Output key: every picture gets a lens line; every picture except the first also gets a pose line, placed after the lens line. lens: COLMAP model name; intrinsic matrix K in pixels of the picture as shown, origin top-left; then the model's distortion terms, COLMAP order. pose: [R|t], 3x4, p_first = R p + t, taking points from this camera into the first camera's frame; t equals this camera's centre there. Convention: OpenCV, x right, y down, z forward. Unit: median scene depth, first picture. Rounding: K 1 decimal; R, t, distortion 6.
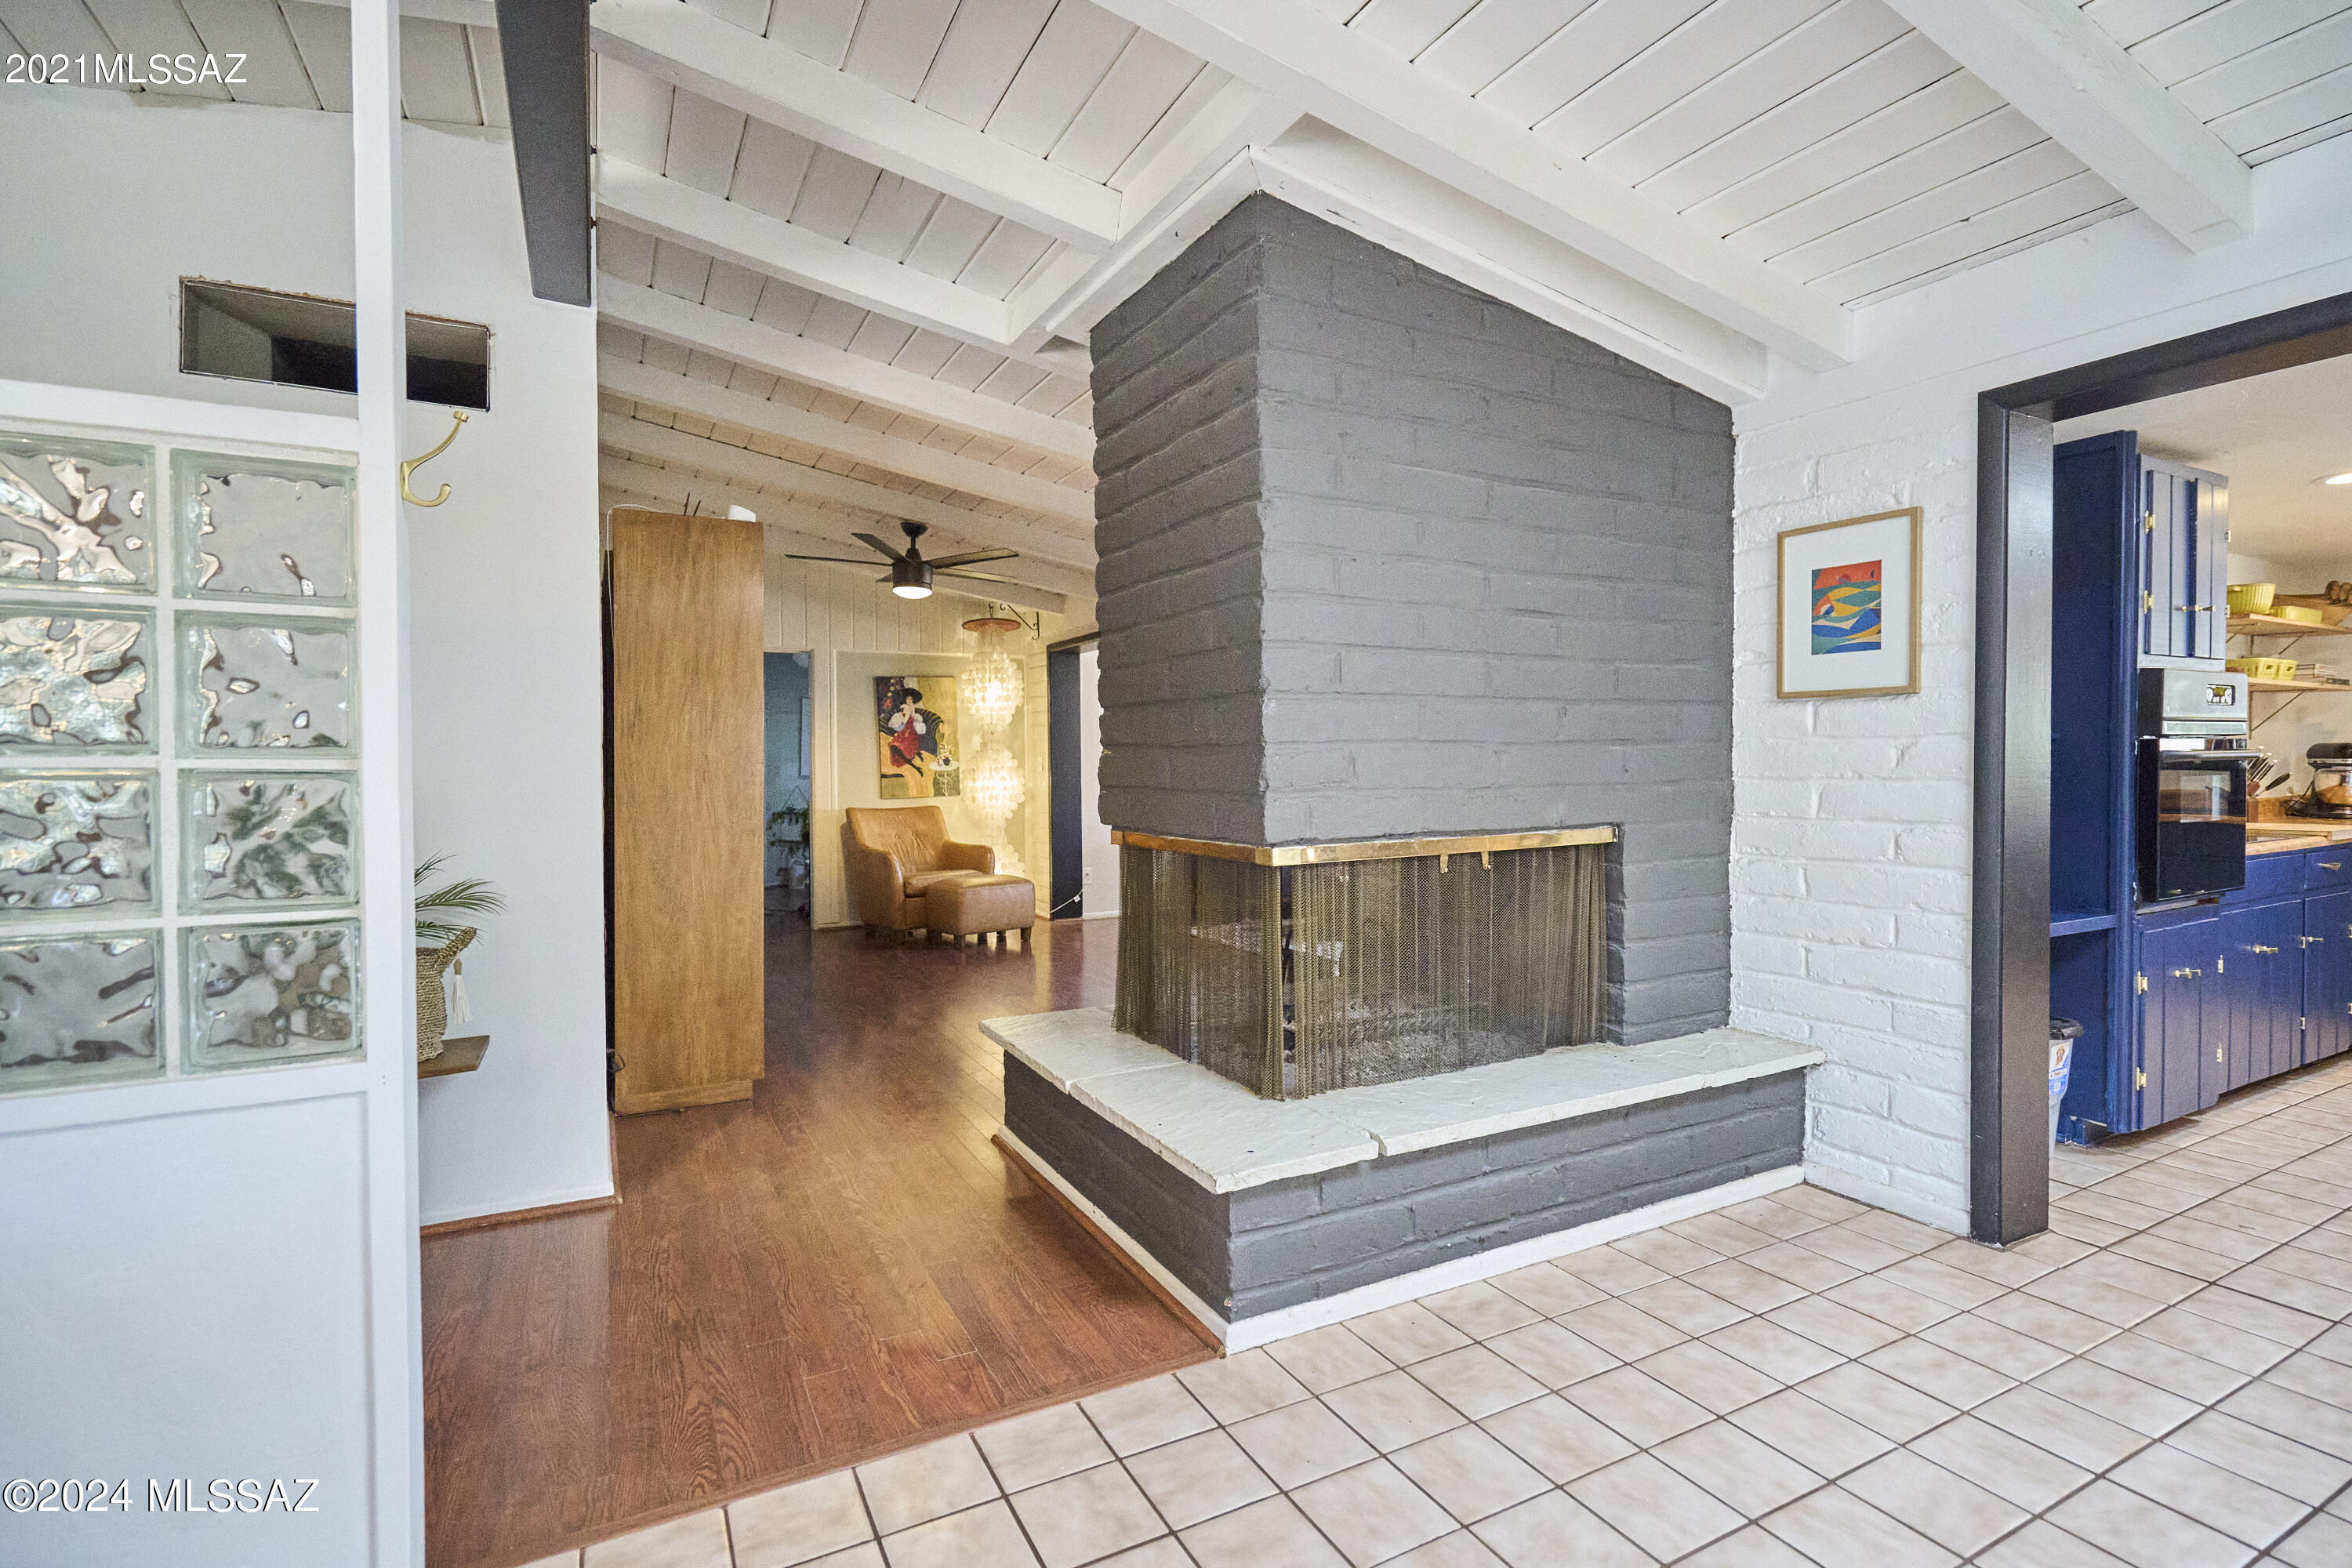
lens RADIAL K [[1093.5, 0, 1174.8], [0, 1093.5, 778.0], [0, 0, 1]] dist [0.000397, 0.000813]
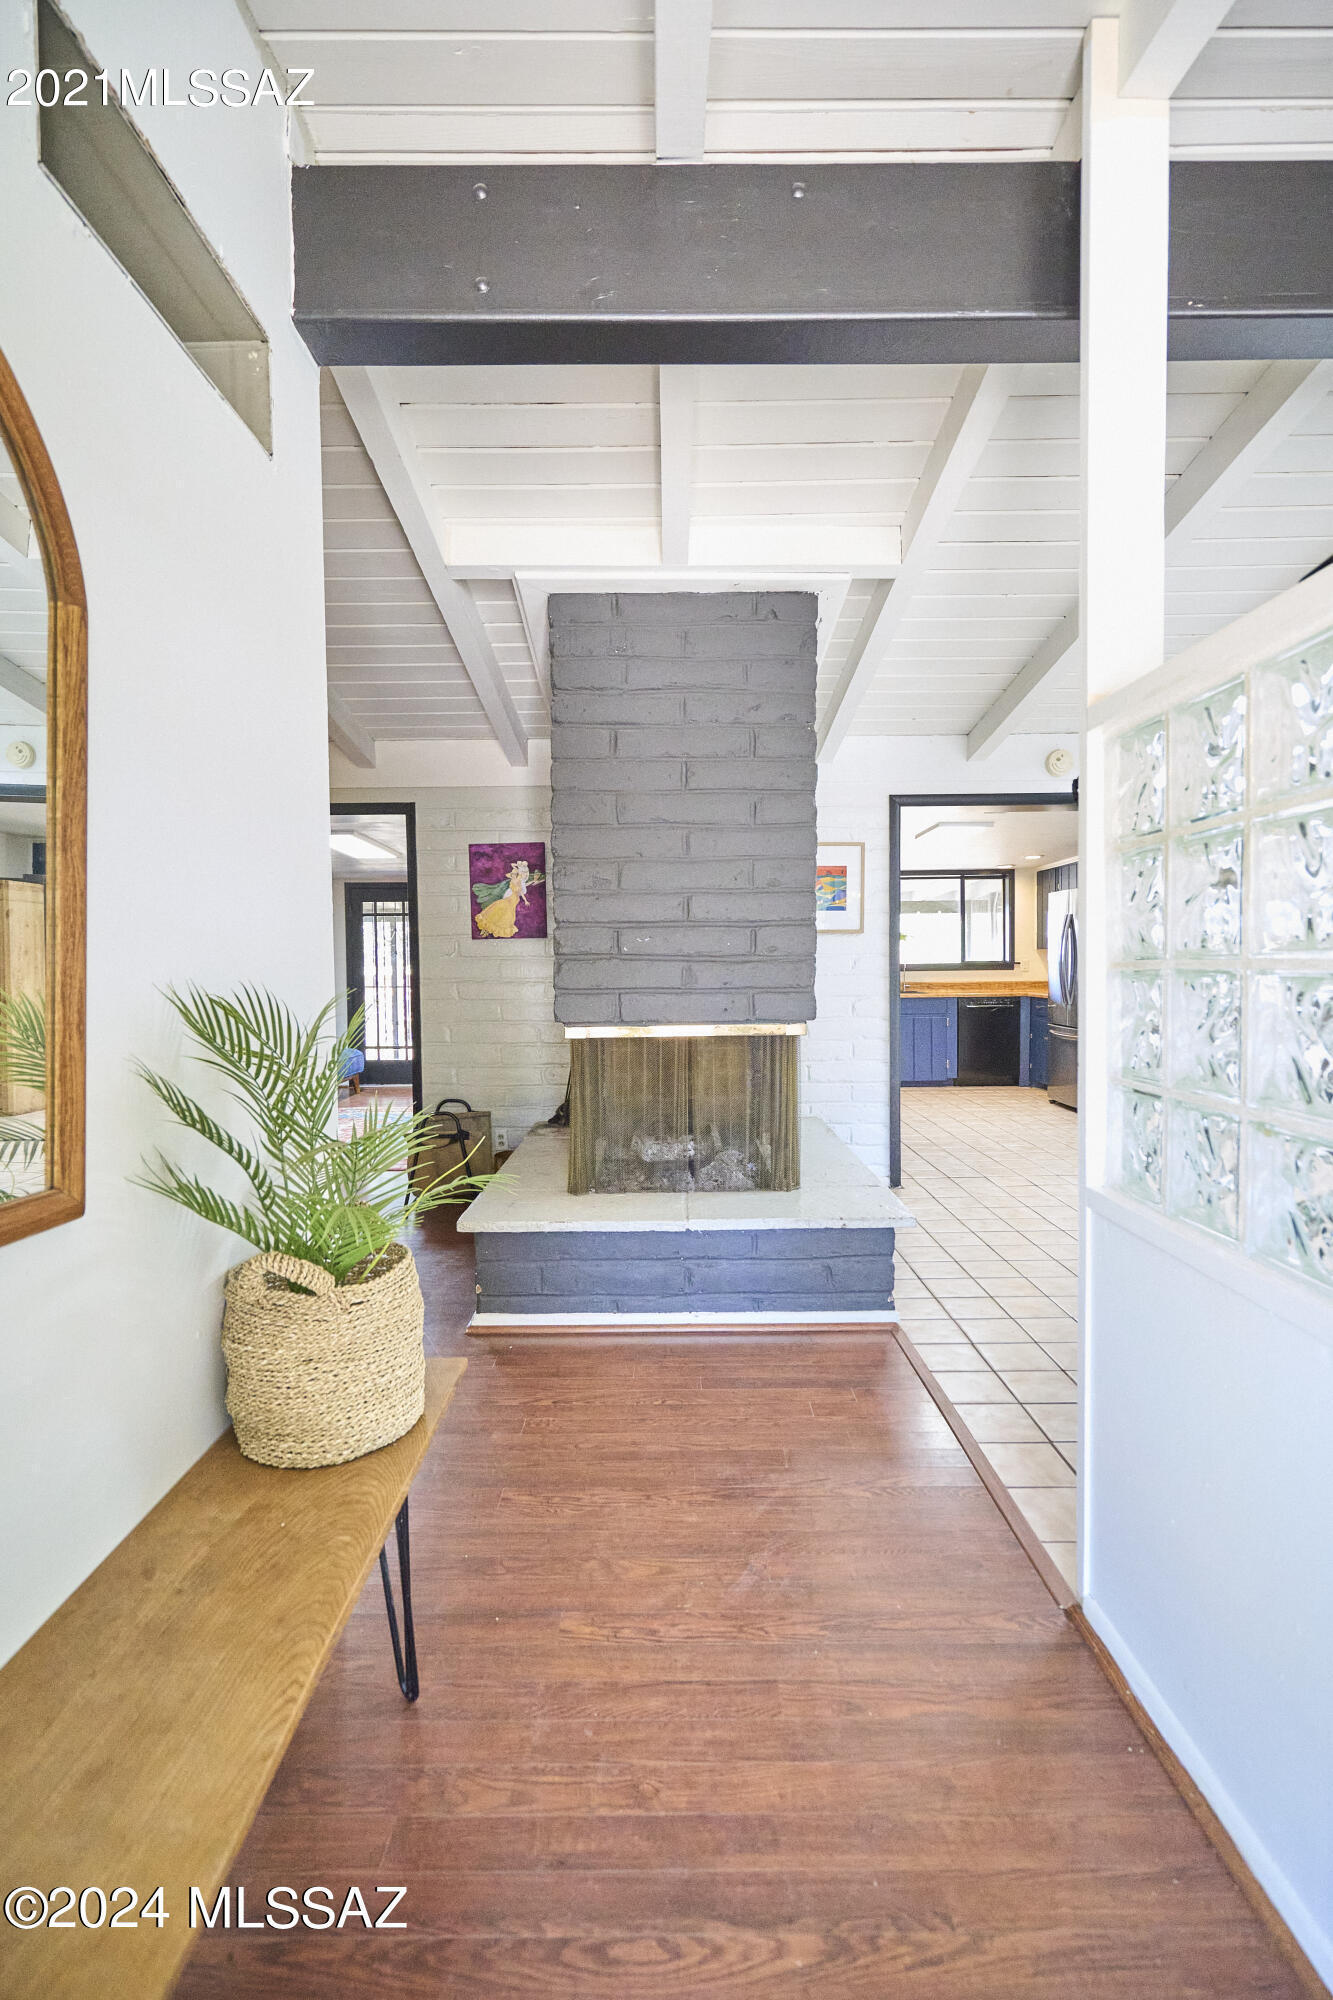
lens RADIAL K [[929.8, 0, 666.5], [0, 929.8, 1000.0], [0, 0, 1]] dist [0.000397, 0.000813]
pose [[0.468187, -0.034093, 0.882971, -0.869695], [0.020926, 0.999403, 0.027493, -0.006650], [-0.883381, 0.005605, 0.468621, 0.425939]]
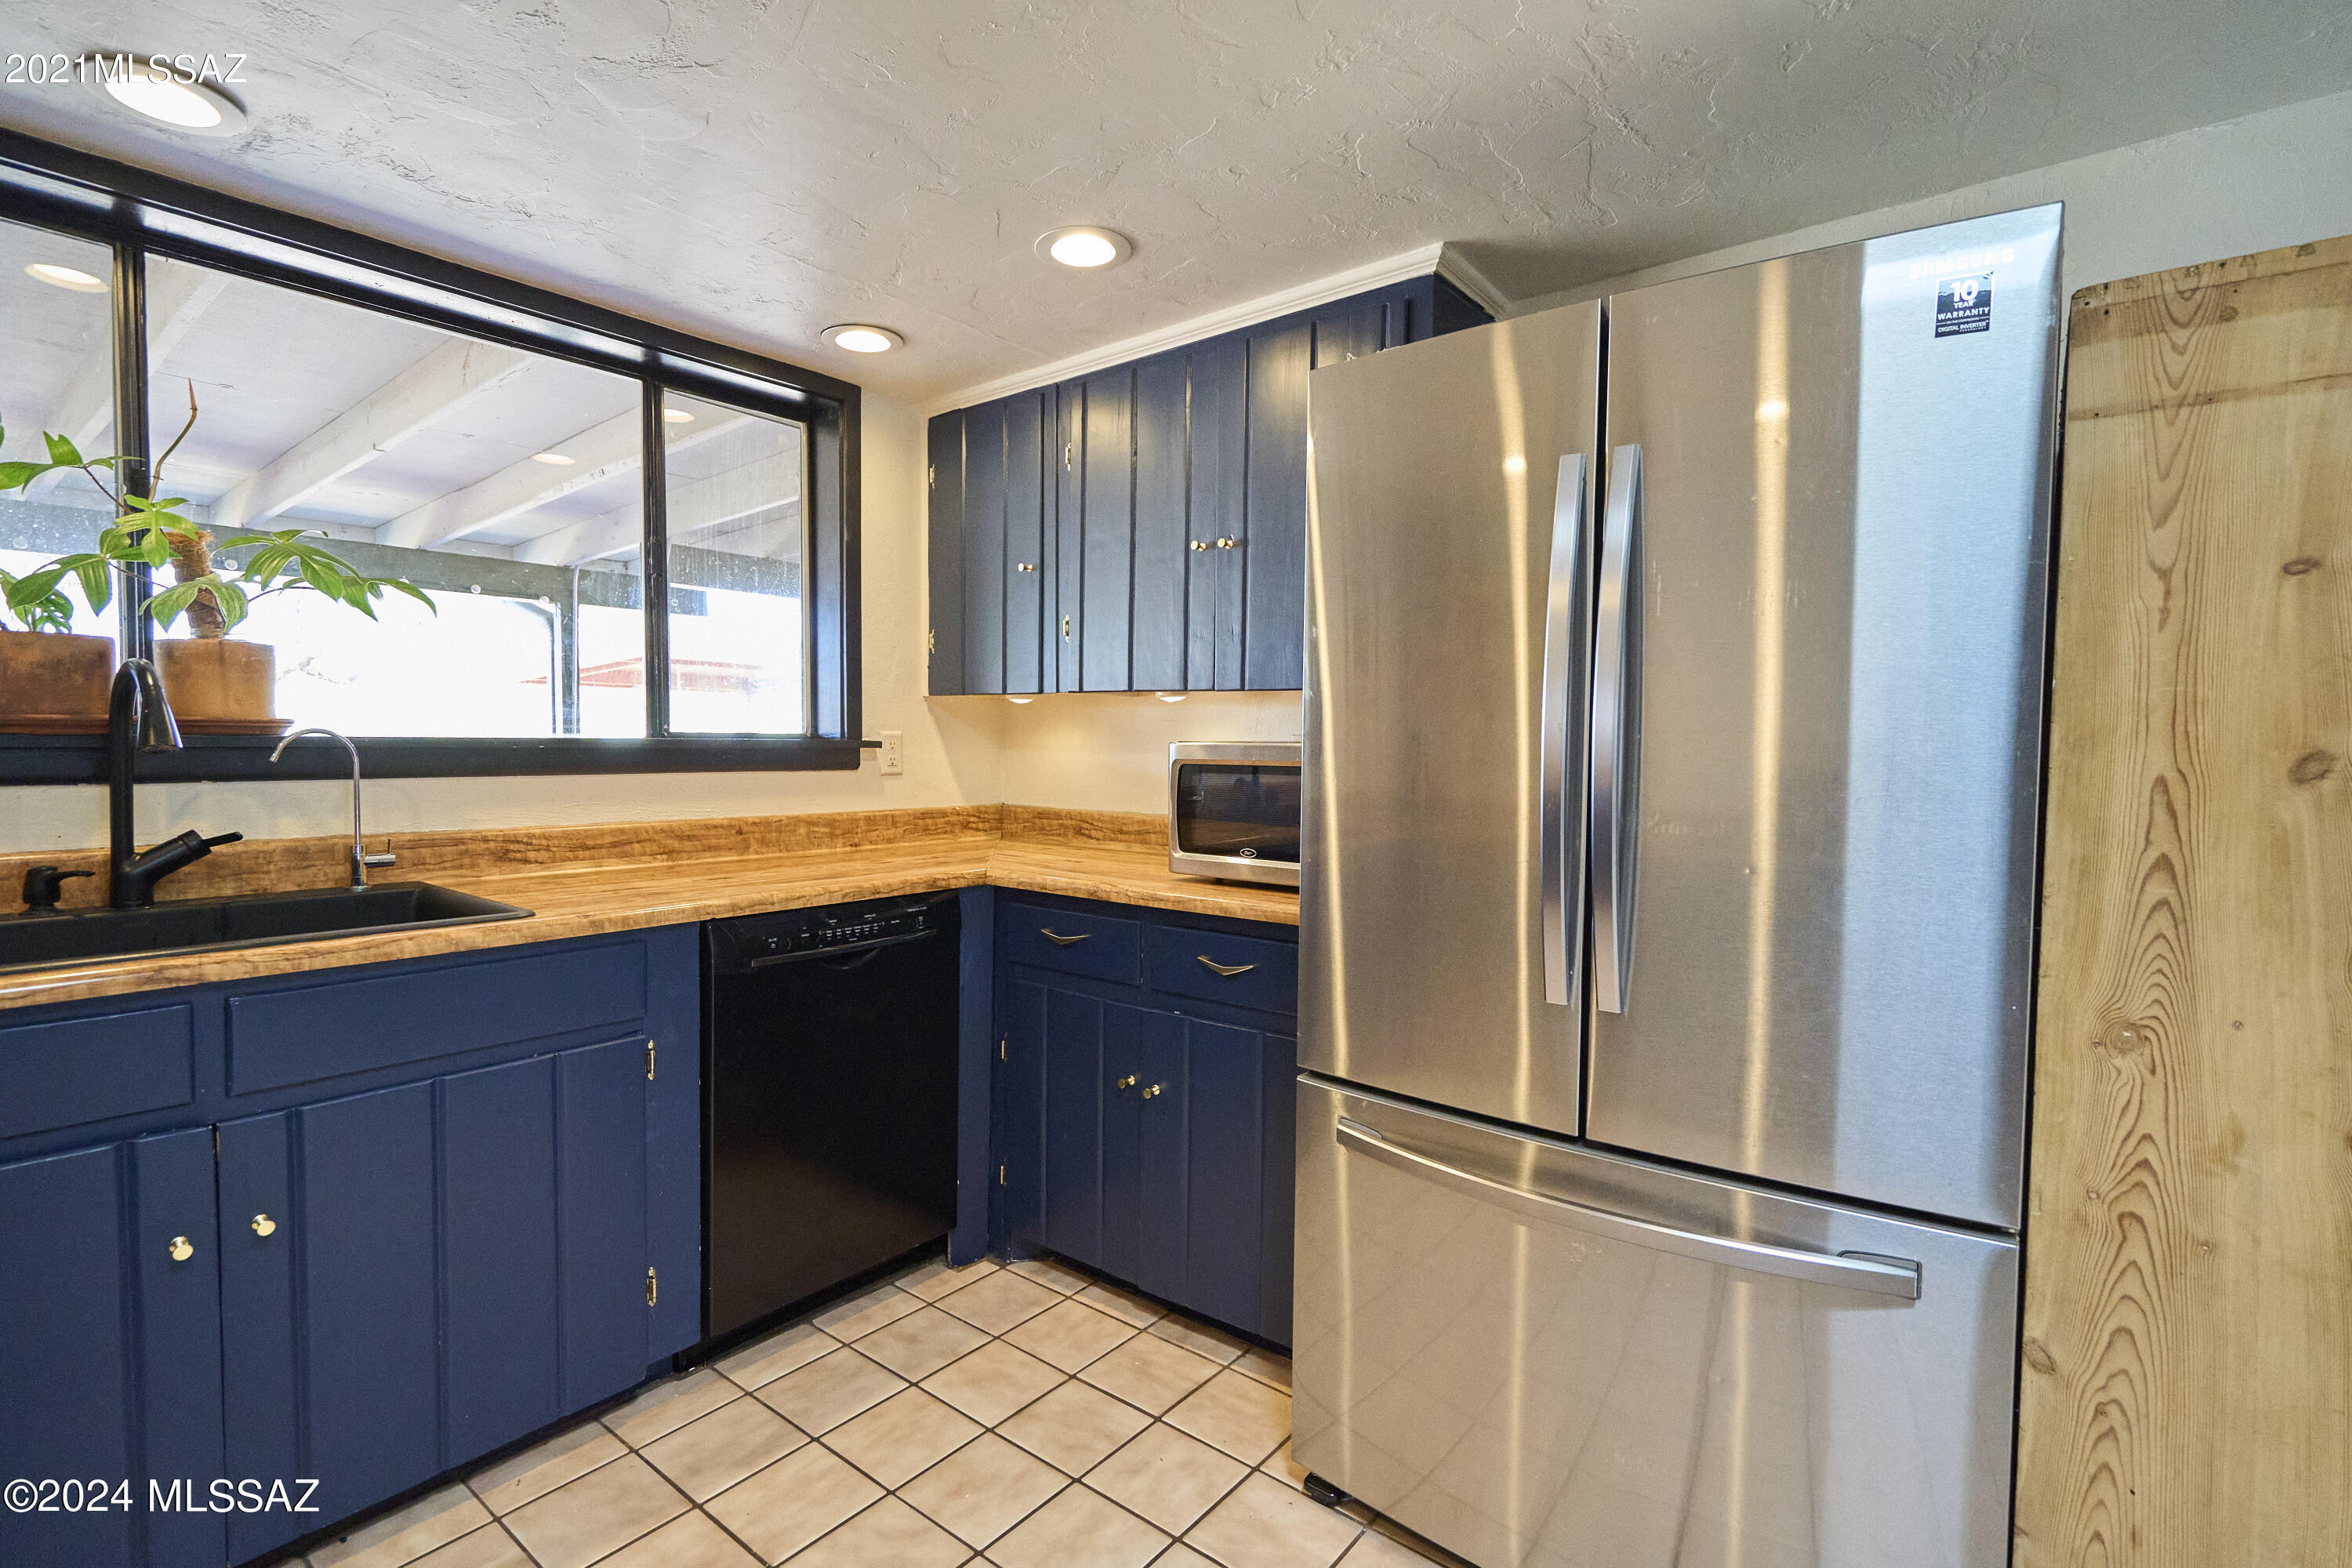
lens RADIAL K [[1093.5, 0, 1174.8], [0, 1093.5, 778.0], [0, 0, 1]] dist [0.000397, 0.000813]
pose [[-0.398099, -0.028888, 0.916888, 1.170299], [0.007415, 0.999370, 0.034706, -0.019927], [-0.917313, 0.020616, -0.397634, 0.922806]]
